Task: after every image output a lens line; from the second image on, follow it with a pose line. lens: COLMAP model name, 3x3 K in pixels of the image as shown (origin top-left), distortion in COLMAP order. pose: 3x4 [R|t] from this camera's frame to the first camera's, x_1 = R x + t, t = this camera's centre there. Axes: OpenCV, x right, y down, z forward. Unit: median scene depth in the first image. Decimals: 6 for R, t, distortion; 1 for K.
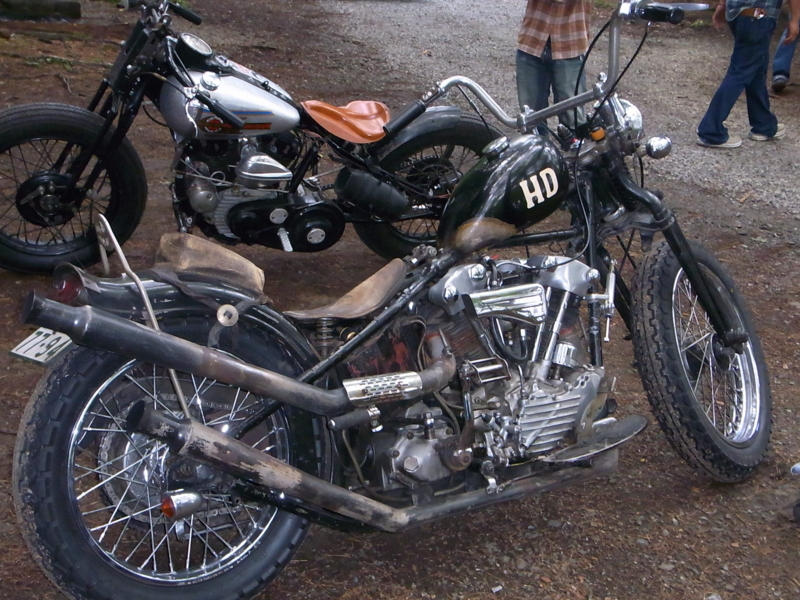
lens RADIAL K [[1257.9, 0, 400.0], [0, 1257.9, 300.0], [0, 0, 1]] dist [0.037219, 0.081702]
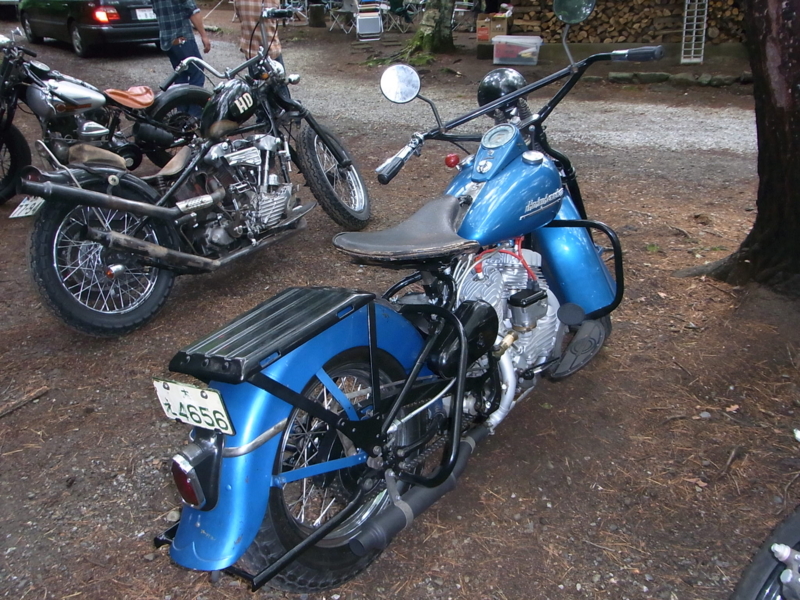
lens RADIAL K [[651.5, 0, 400.0], [0, 651.5, 300.0], [0, 0, 1]] dist [-0.057808, 0.010137]
pose [[0.925555, -0.239296, 0.293403, -0.044233], [0.185090, 0.962004, 0.200723, 0.059774], [-0.330287, -0.131474, 0.934679, -0.141735]]
